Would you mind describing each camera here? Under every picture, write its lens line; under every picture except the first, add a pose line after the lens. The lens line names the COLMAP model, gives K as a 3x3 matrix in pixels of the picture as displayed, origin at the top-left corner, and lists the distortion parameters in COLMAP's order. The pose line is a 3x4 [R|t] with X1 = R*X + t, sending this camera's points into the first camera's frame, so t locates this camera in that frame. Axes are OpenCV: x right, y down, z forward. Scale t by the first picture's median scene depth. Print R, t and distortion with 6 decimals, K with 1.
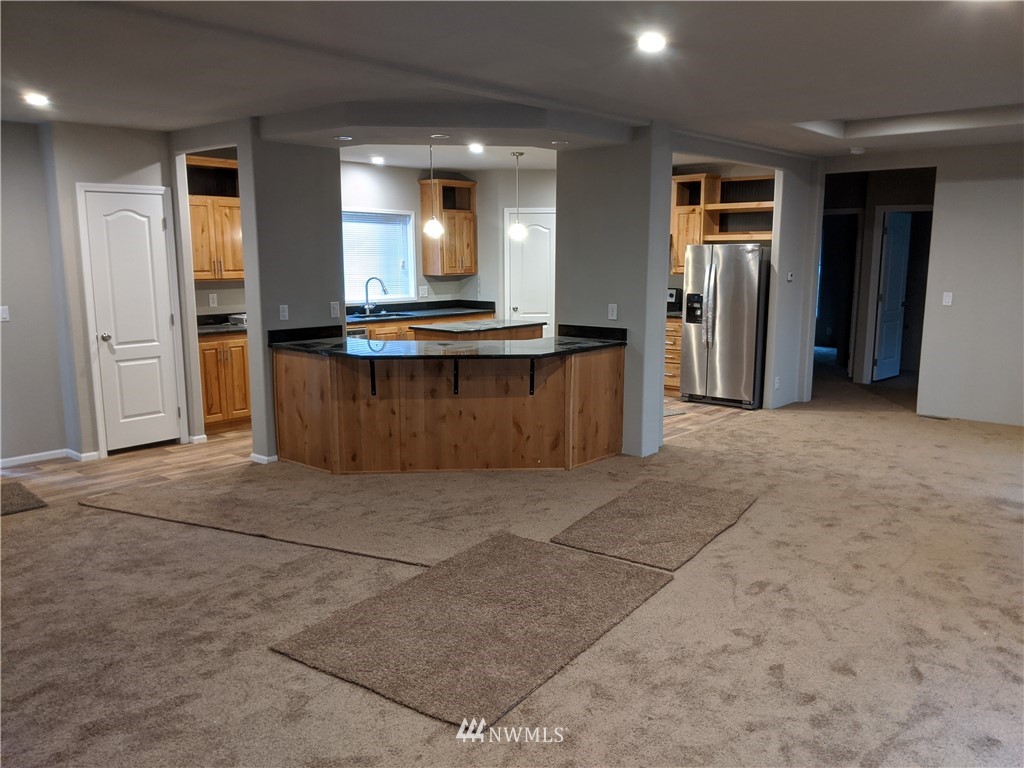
lens RADIAL K [[808.4, 0, 508.6], [0, 808.4, 383.0], [0, 0, 1]] dist [0.060170, -0.075763]
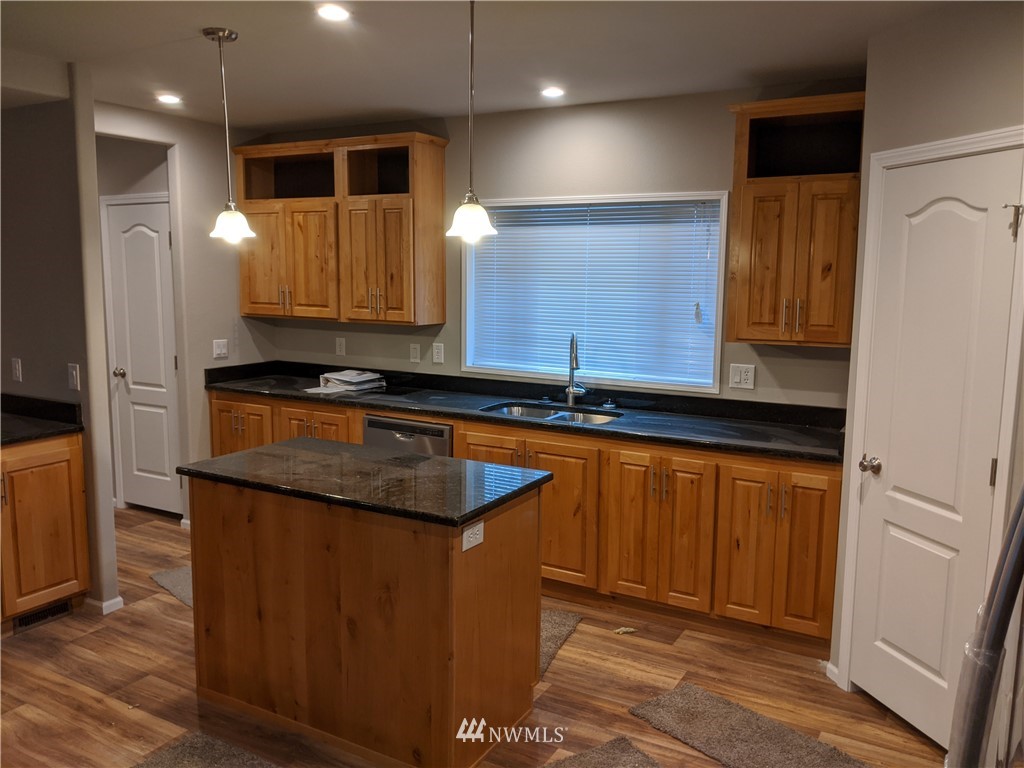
lens RADIAL K [[808.4, 0, 514.8], [0, 808.4, 379.7], [0, 0, 1]] dist [0.060170, -0.075763]
pose [[0.220501, 0.135020, -0.965996, 0.301234], [-0.167214, 0.980944, 0.098940, -0.142589], [0.960947, 0.139712, 0.238876, 0.835244]]
